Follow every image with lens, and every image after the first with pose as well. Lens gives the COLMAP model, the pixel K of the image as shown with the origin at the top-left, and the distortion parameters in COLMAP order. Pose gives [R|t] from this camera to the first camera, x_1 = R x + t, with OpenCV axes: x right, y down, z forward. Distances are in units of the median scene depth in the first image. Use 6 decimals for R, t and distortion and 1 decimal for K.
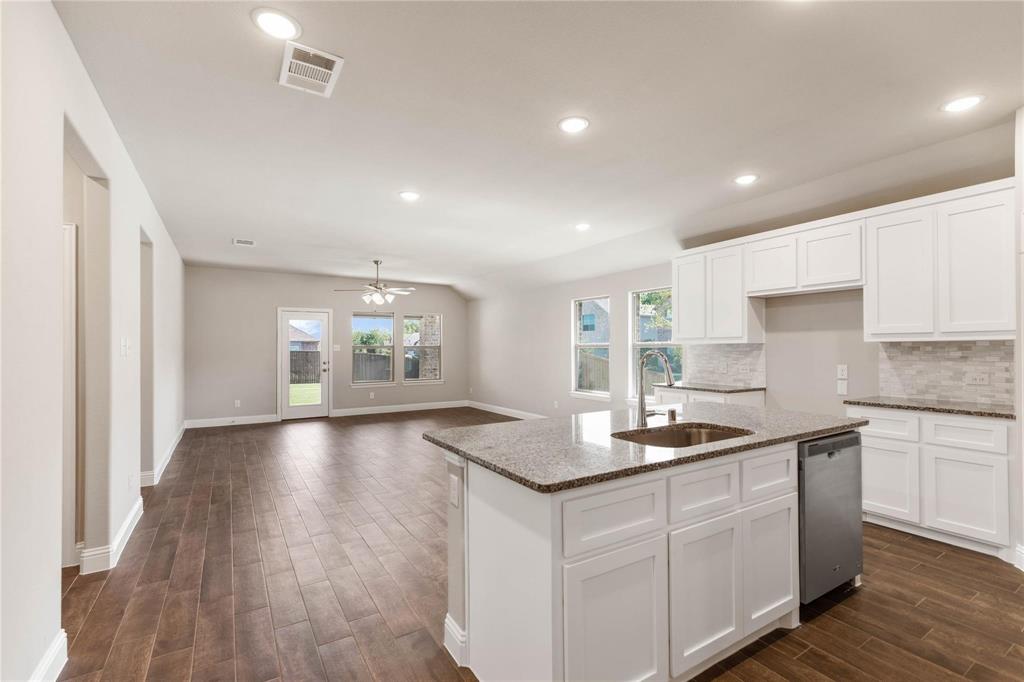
lens RADIAL K [[457.9, 0, 522.8], [0, 457.9, 346.2], [0, 0, 1]] dist [0.006561, -0.000105]
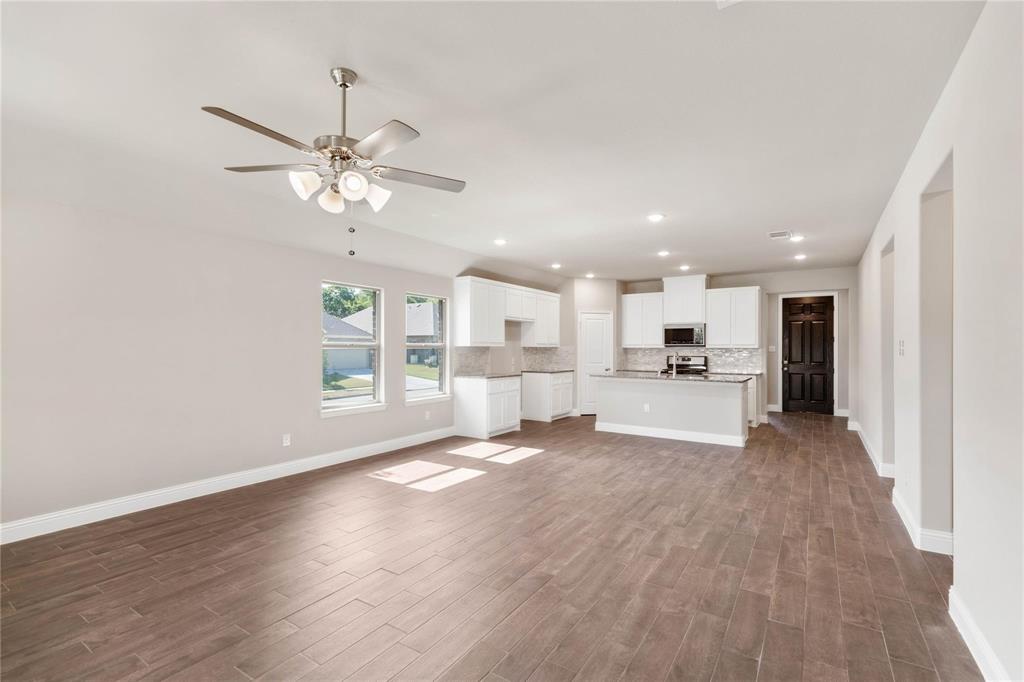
lens RADIAL K [[461.1, 0, 523.0], [0, 461.1, 345.4], [0, 0, 1]] dist [0.003620, 0.000099]
pose [[-0.419063, 0.013514, 0.907857, -1.325503], [-0.002251, 0.999871, -0.015922, 0.020191], [-0.907954, -0.008716, -0.418979, 2.043716]]
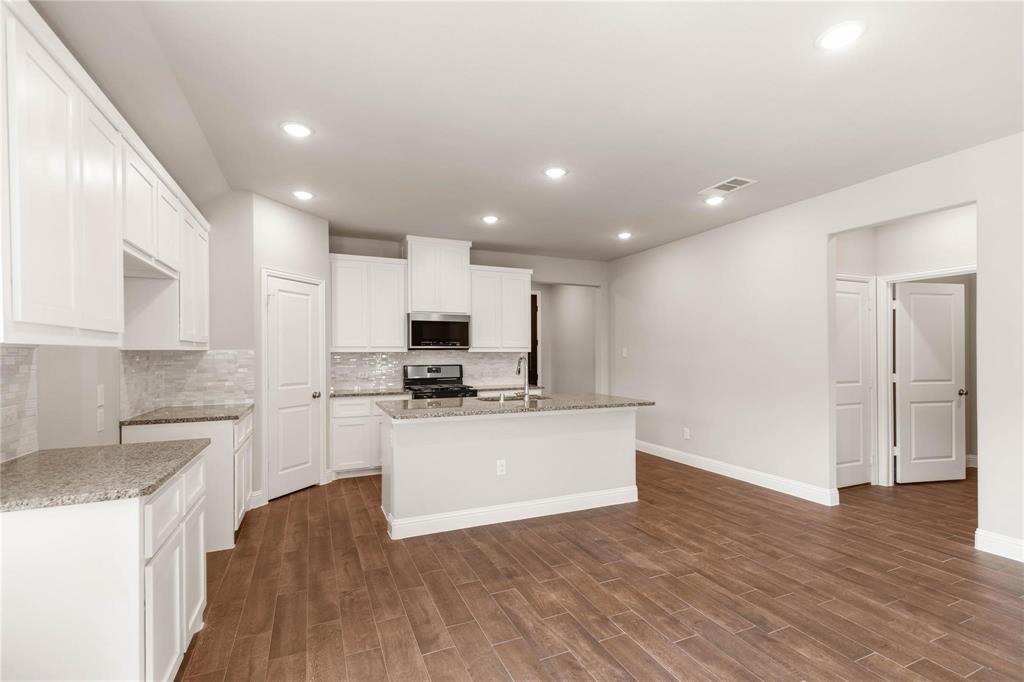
lens RADIAL K [[464.4, 0, 520.9], [0, 464.4, 356.6], [0, 0, 1]] dist [0.003505, 0.000570]
pose [[-0.989205, 0.009486, 0.146229, 0.022325], [0.009893, 0.999949, 0.002053, 0.007211], [-0.146202, 0.003478, -0.989249, 1.752895]]
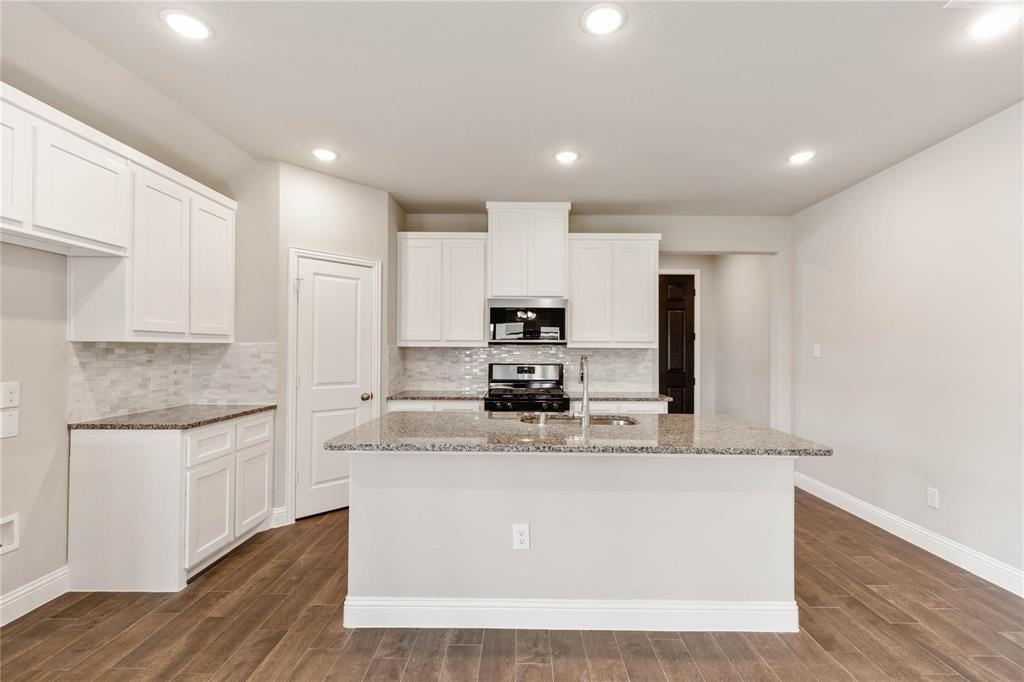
lens RADIAL K [[457.9, 0, 522.8], [0, 457.9, 346.2], [0, 0, 1]] dist [0.006561, -0.000105]
pose [[-0.842643, 0.005966, 0.538440, -0.115998], [-0.001709, 0.999904, -0.013754, 0.006176], [-0.538470, -0.012510, -0.842552, 1.274771]]
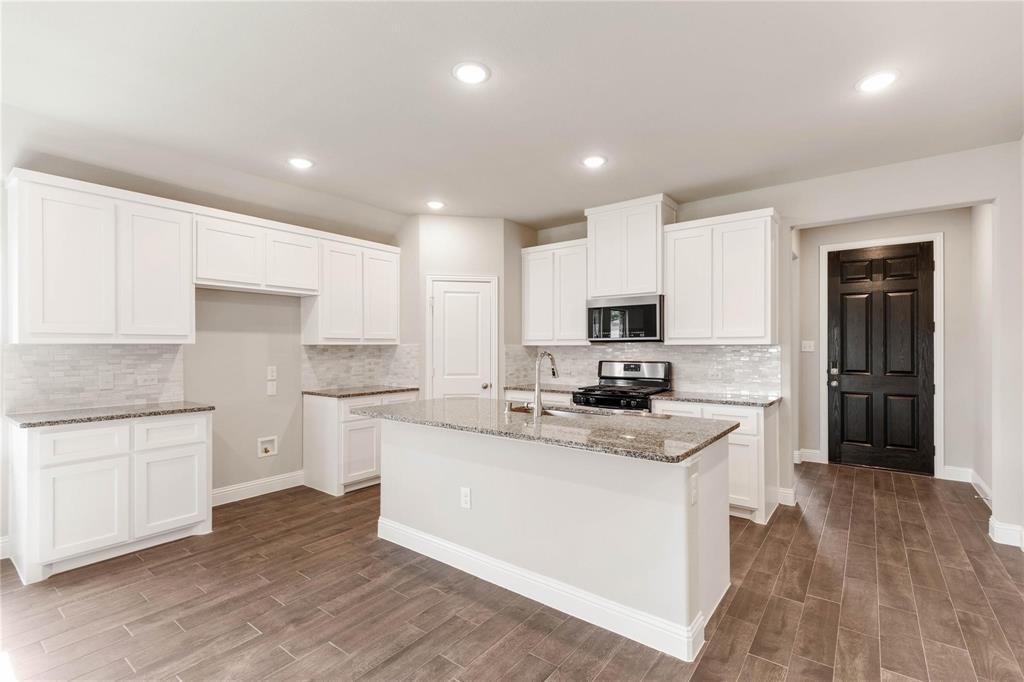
lens RADIAL K [[461.1, 0, 523.0], [0, 461.1, 345.4], [0, 0, 1]] dist [0.003620, 0.000099]
pose [[-0.350168, 0.012636, 0.936602, -0.532614], [0.001985, 0.999917, -0.012748, 0.008740], [-0.936685, -0.002605, -0.350164, 0.939885]]
